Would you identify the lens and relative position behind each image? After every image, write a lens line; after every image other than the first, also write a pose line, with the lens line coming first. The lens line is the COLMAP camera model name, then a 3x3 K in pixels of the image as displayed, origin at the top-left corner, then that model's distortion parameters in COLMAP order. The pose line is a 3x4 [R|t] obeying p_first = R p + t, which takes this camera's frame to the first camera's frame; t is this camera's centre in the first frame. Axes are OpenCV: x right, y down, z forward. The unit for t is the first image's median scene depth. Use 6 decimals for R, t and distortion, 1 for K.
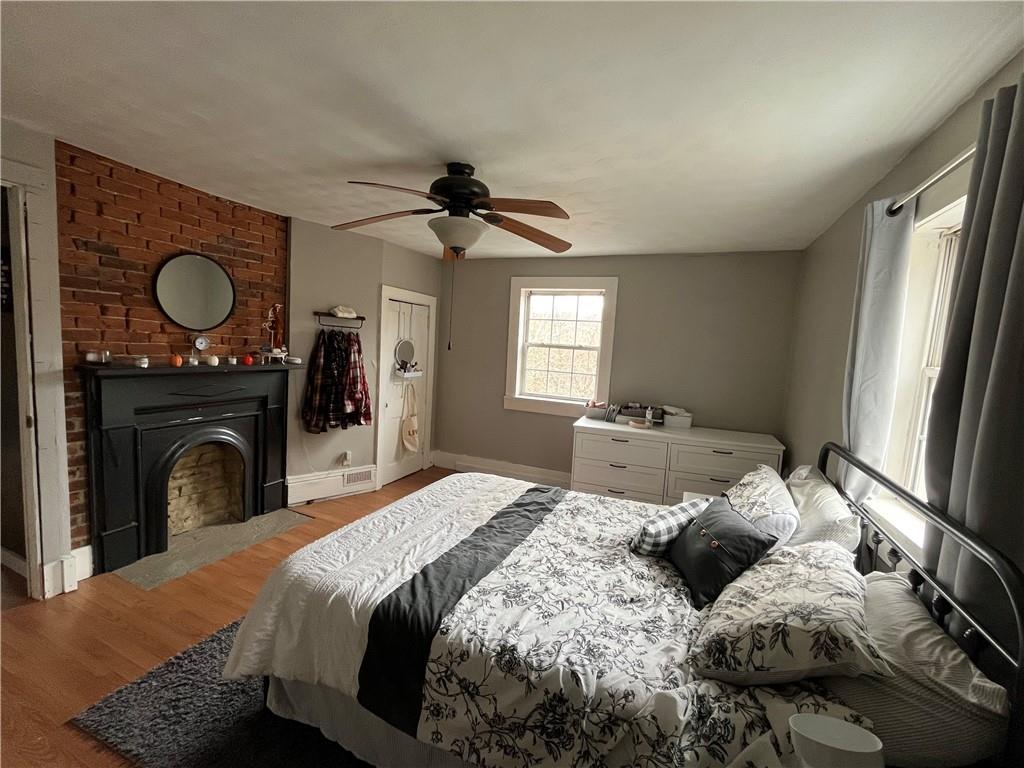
lens RADIAL K [[429.2, 0, 512.0], [0, 429.2, 384.0], [0, 0, 1]] dist [0.000400, -0.000034]
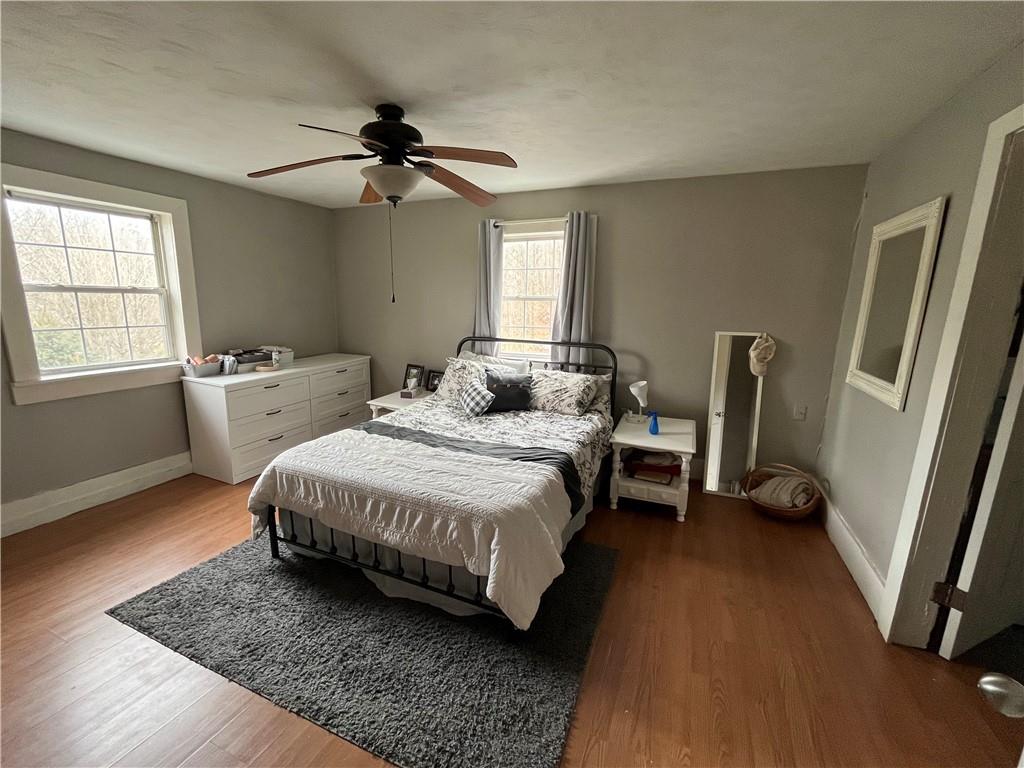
lens RADIAL K [[429.2, 0, 512.0], [0, 429.2, 384.0], [0, 0, 1]] dist [0.000400, -0.000034]
pose [[0.011503, -0.250425, 0.968068, -0.886793], [0.079129, 0.965324, 0.248775, -0.095502], [-0.996798, 0.073740, 0.030919, 0.547446]]
